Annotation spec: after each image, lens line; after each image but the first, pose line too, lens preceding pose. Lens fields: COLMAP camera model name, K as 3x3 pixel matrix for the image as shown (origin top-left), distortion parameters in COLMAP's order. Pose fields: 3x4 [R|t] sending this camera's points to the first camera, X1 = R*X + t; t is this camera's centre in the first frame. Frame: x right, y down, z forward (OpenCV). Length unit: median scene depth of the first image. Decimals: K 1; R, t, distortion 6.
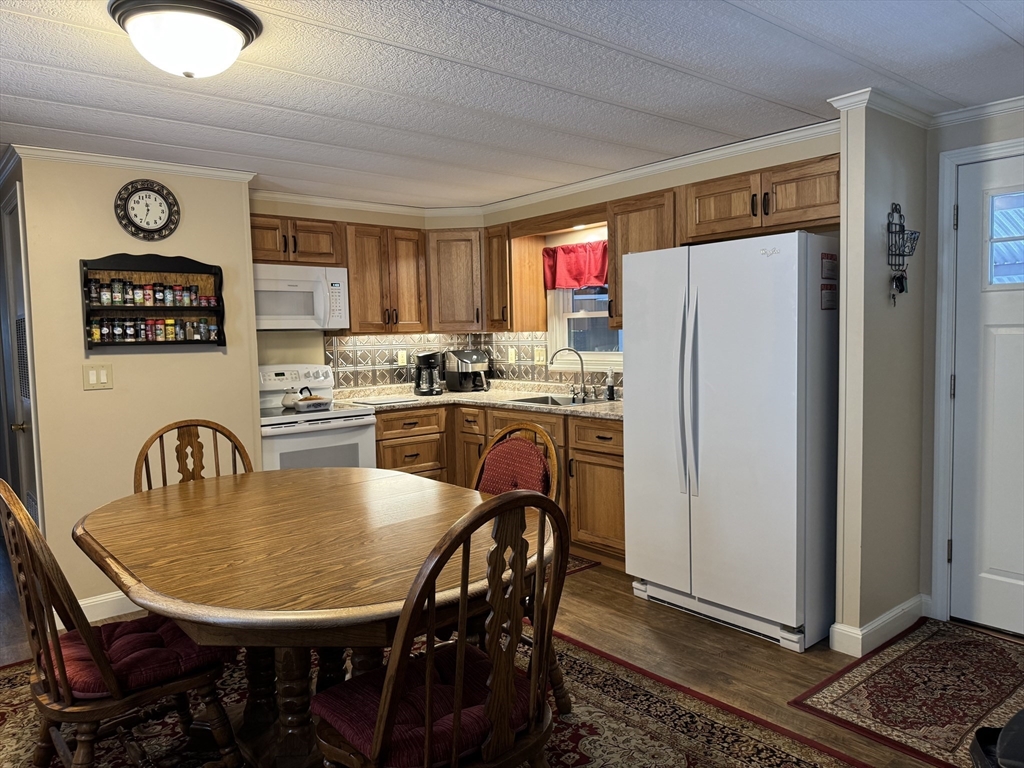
lens RADIAL K [[722.0, 0, 511.8], [0, 722.0, 384.7], [0, 0, 1]] dist [0.005324, -0.032124]
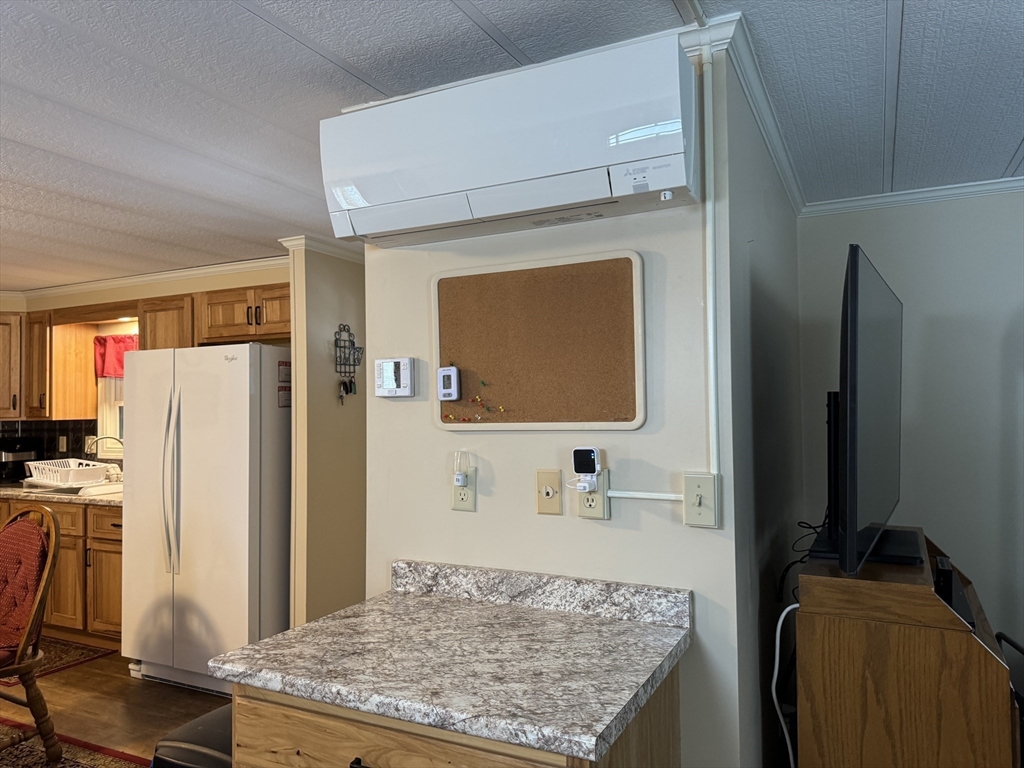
lens RADIAL K [[722.0, 0, 516.3], [0, 722.0, 387.1], [0, 0, 1]] dist [0.005324, -0.032124]
pose [[0.900949, 0.023024, 0.433314, 0.193322], [0.024515, 0.994296, -0.103804, -0.001713], [-0.433232, 0.104145, 0.895245, -0.192084]]
